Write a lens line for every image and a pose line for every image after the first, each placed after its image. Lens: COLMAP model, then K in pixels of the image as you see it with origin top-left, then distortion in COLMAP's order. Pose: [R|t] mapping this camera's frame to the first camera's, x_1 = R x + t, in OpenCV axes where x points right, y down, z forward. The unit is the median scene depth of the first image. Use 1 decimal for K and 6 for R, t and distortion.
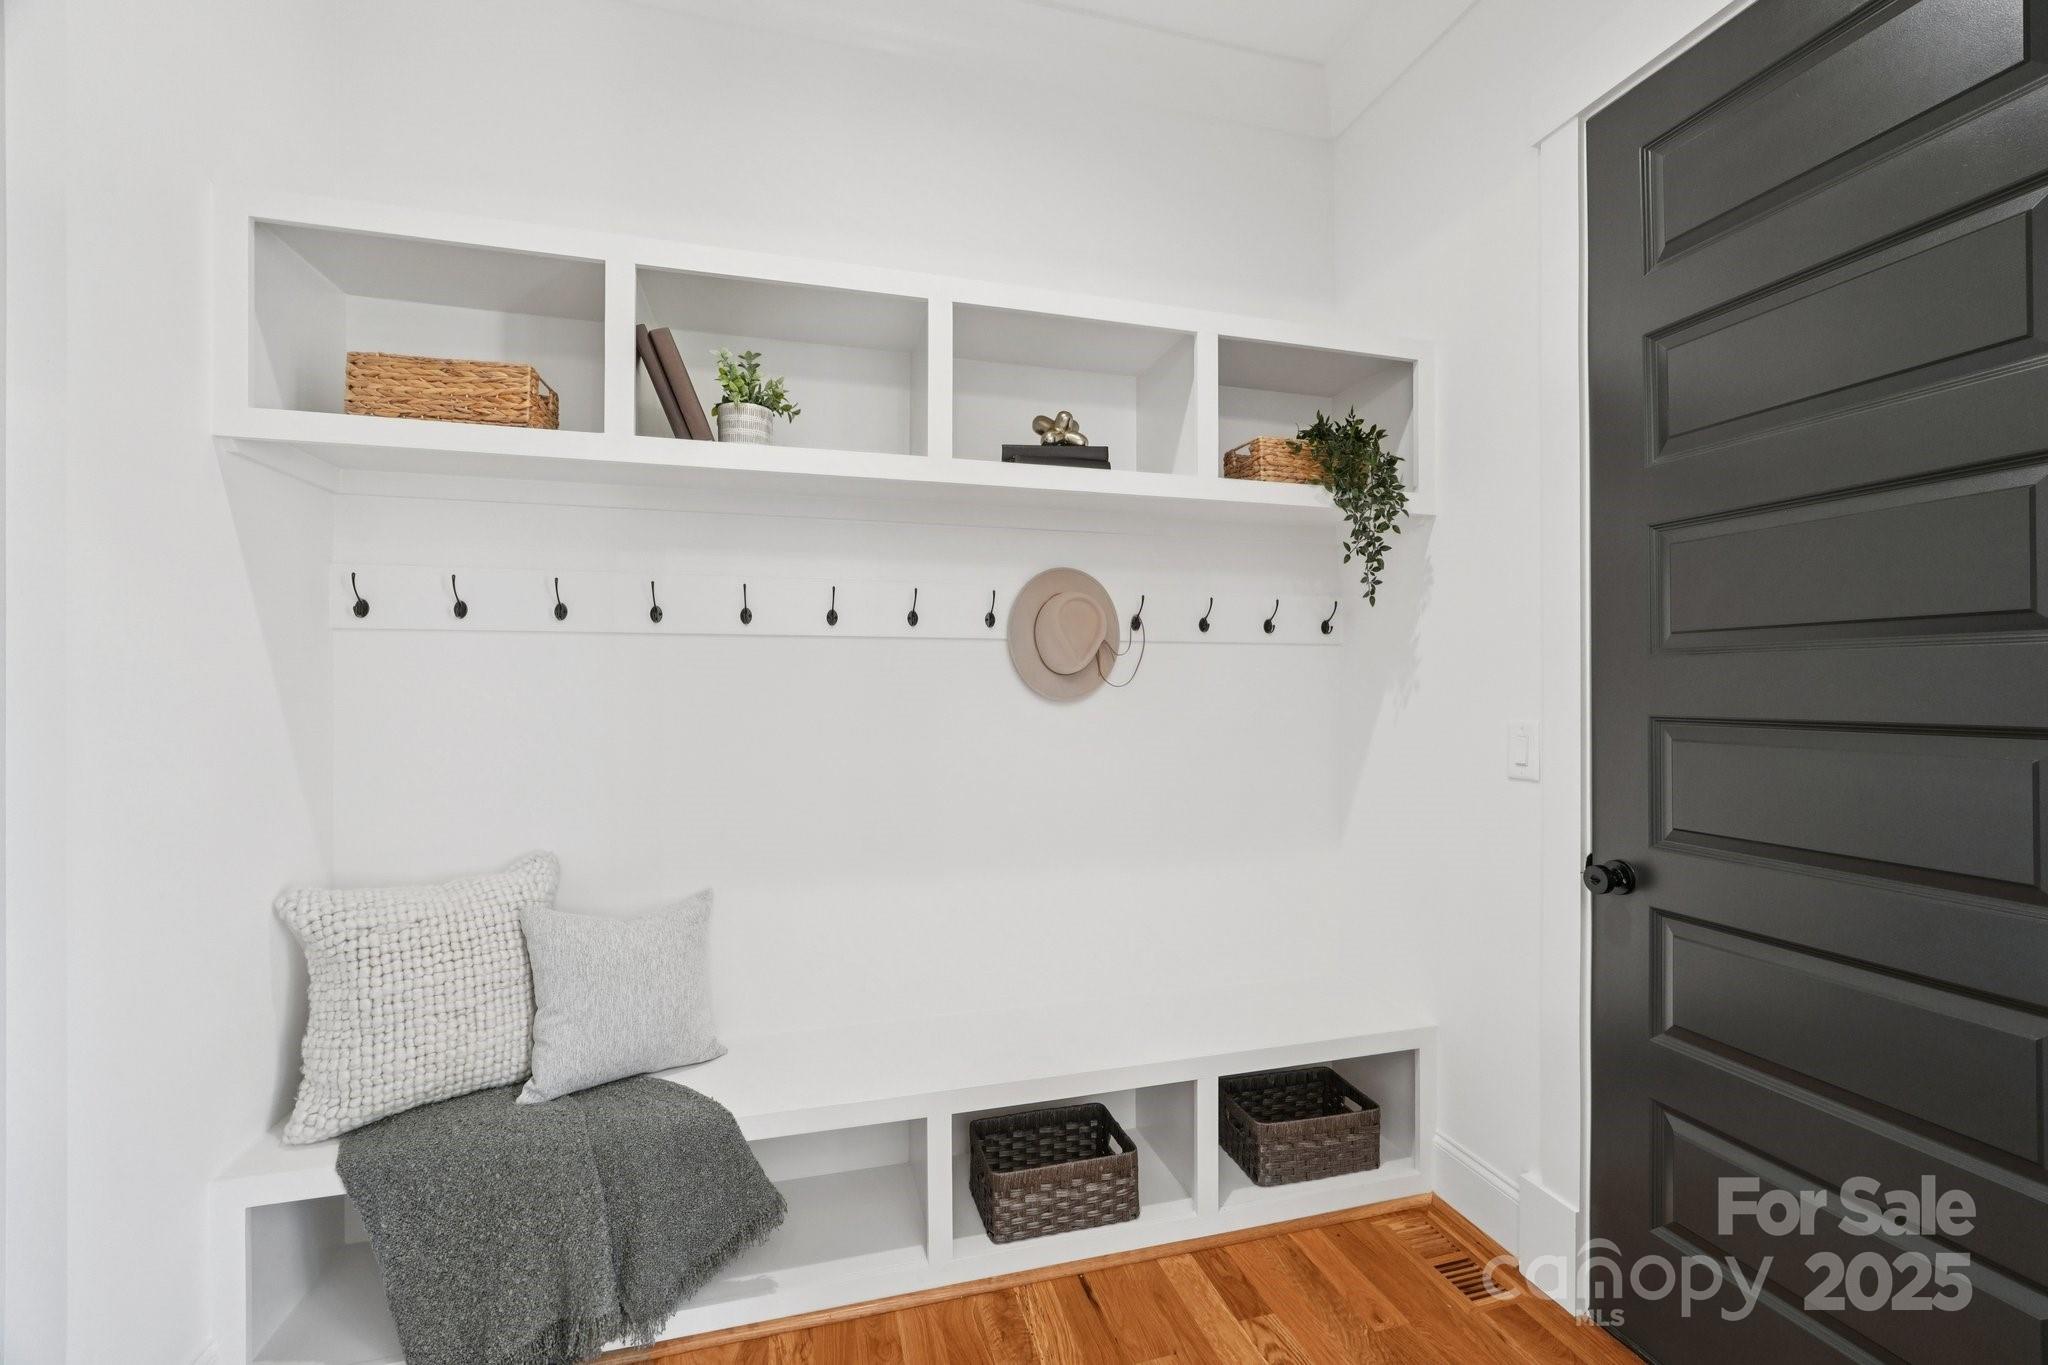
lens RADIAL K [[857.5, 0, 1030.0], [0, 857.5, 680.1], [0, 0, 1]] dist [-0.005239, 0.000137]
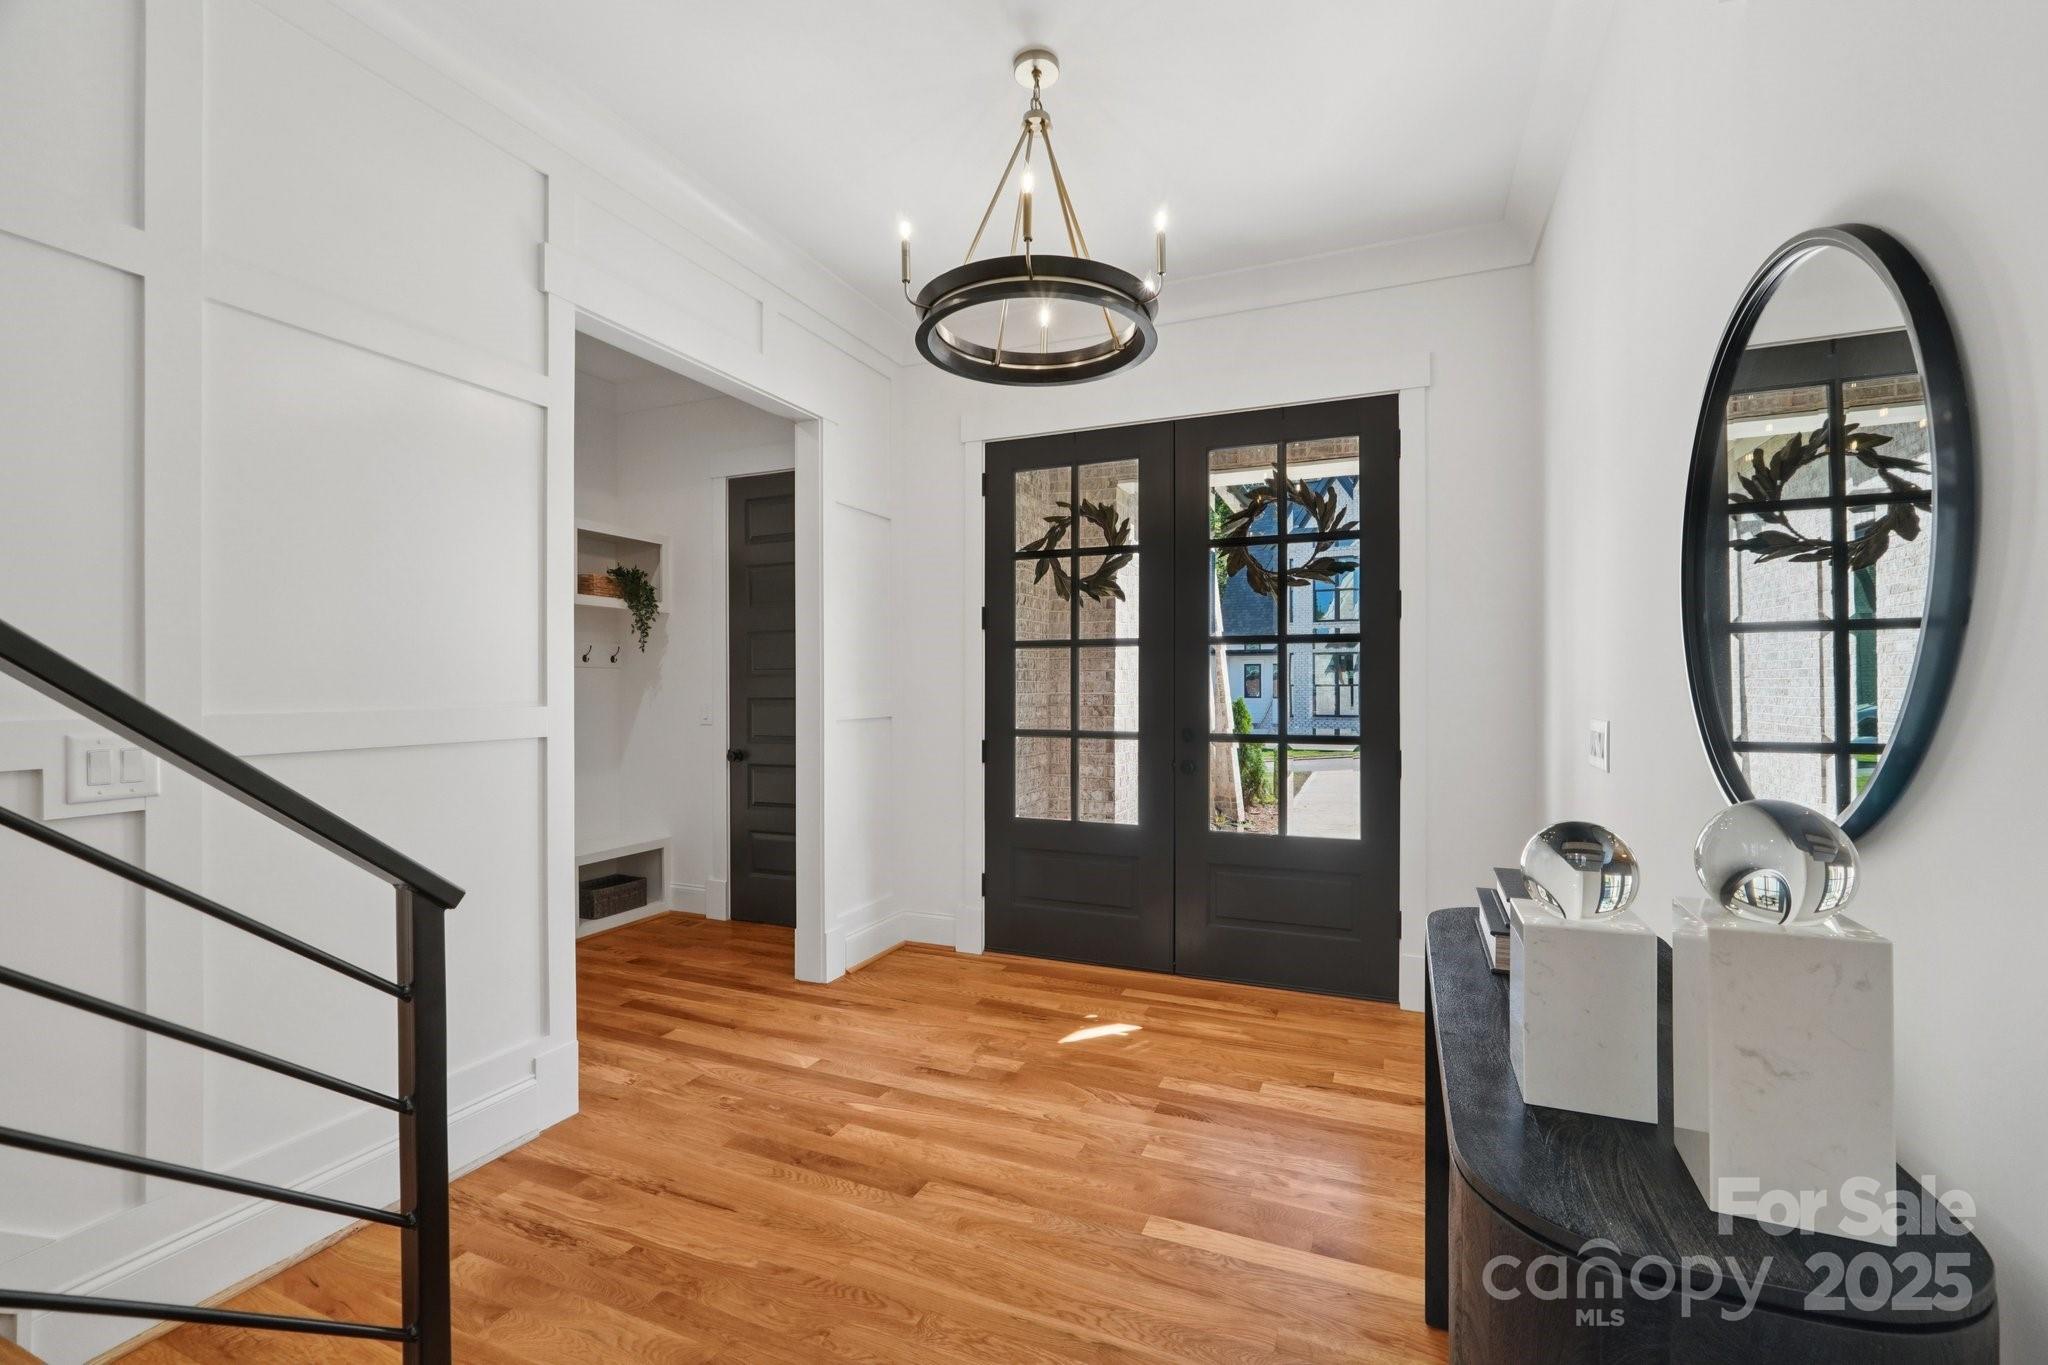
lens RADIAL K [[857.5, 0, 1030.0], [0, 857.5, 680.1], [0, 0, 1]] dist [-0.005239, 0.000137]
pose [[0.628588, -0.000663, 0.777738, -0.786475], [0.003791, 0.999990, -0.002212, -0.006870], [-0.777729, 0.004339, 0.628585, -1.327507]]
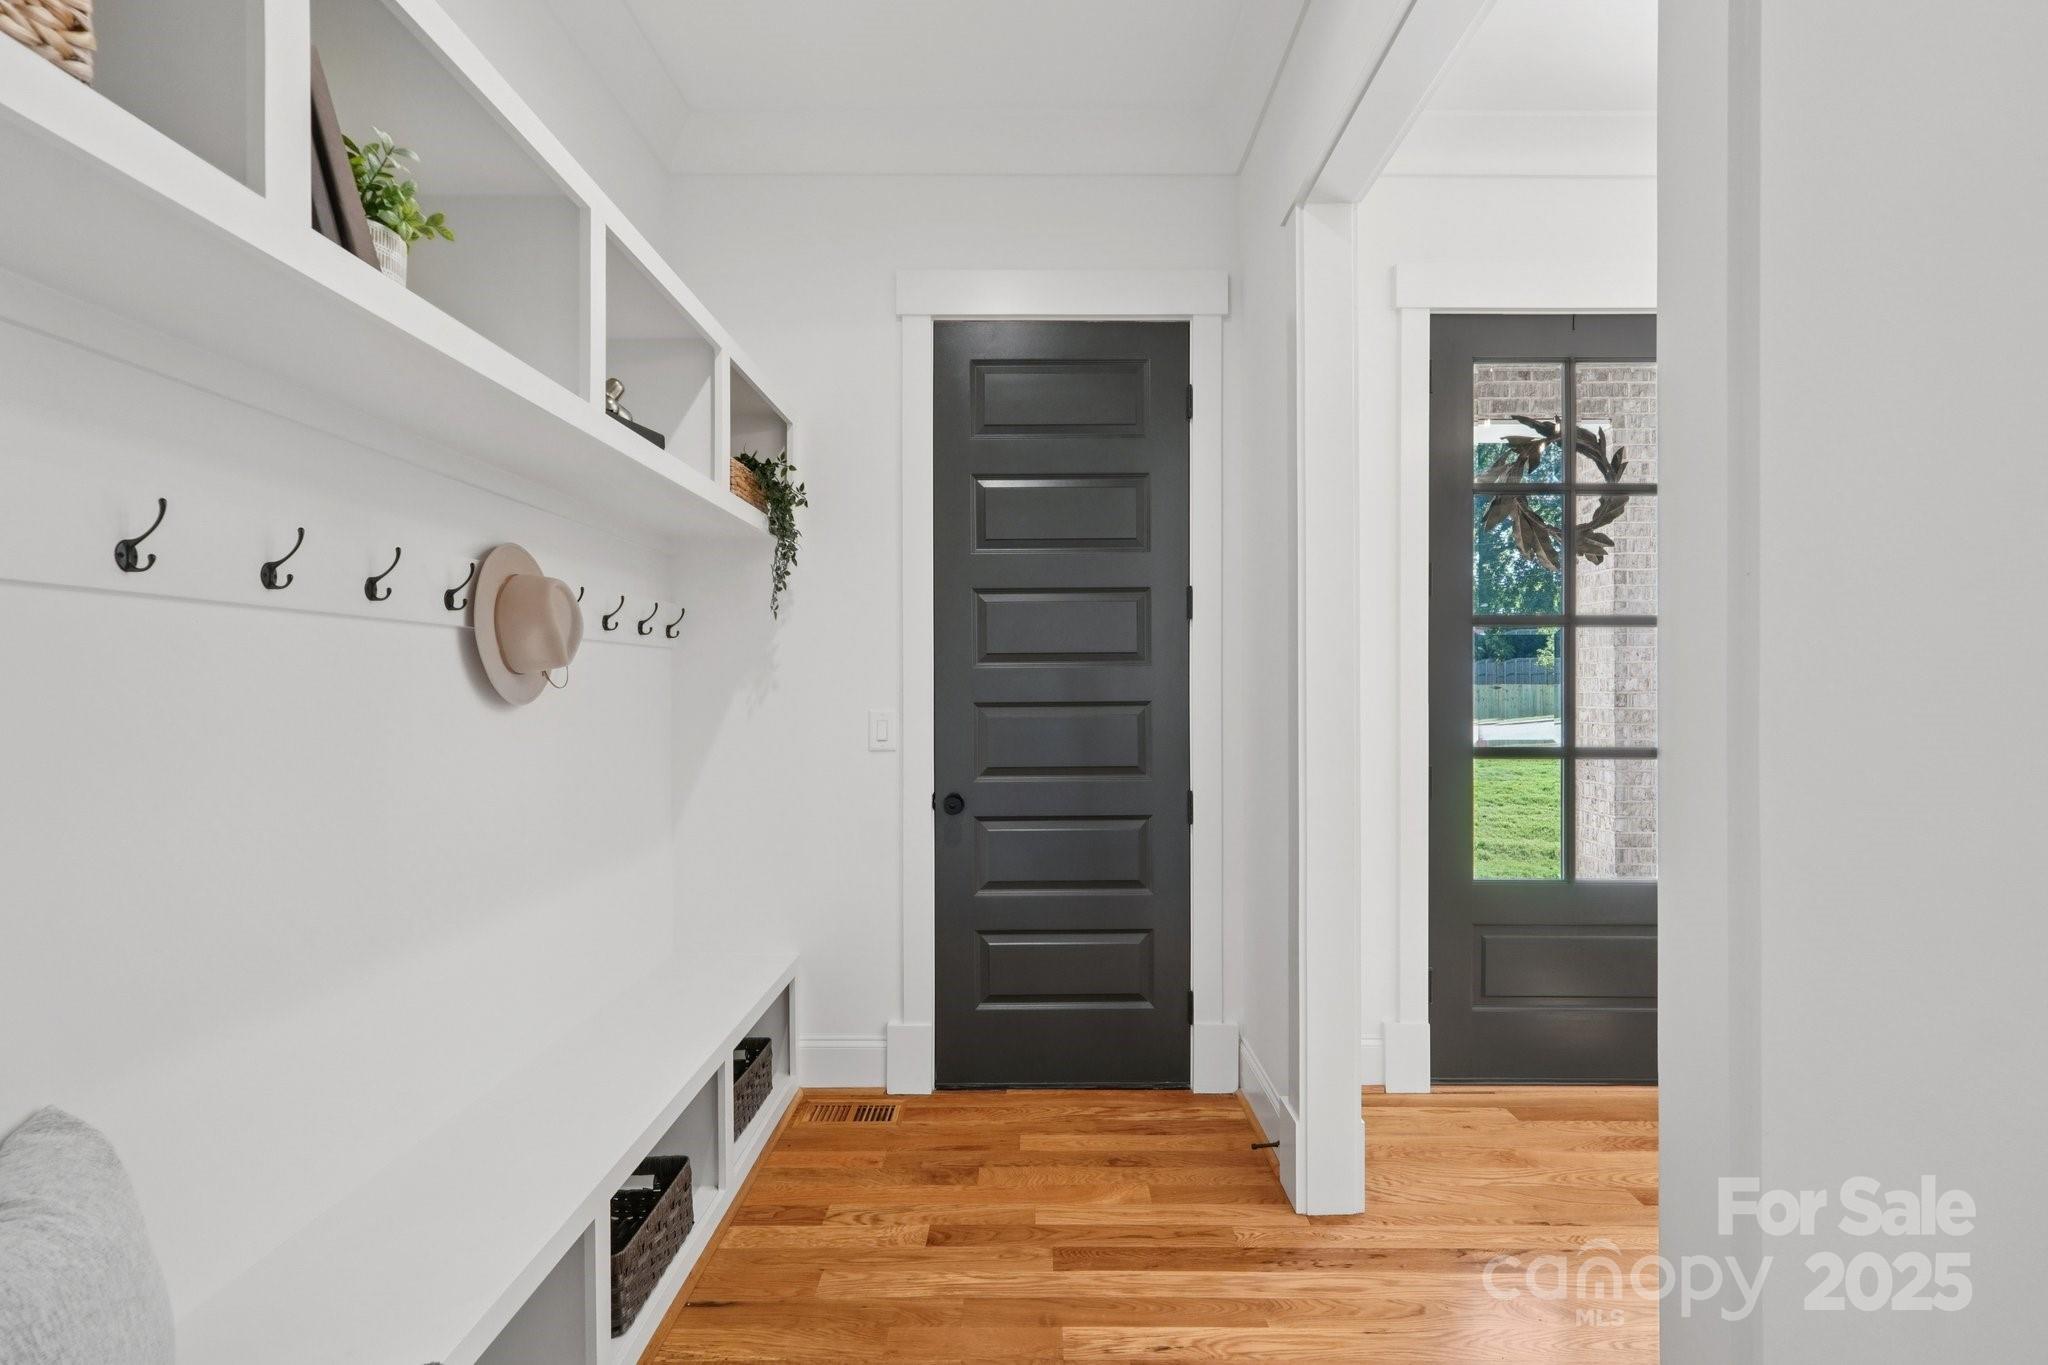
lens RADIAL K [[871.9, 0, 1032.9], [0, 871.9, 683.1], [0, 0, 1]] dist [-0.000113, 0.000202]
pose [[0.276418, 0.001514, 0.961036, -0.745744], [0.000368, 0.999999, -0.001682, 0.005358], [-0.961037, 0.000819, 0.276417, 0.349489]]
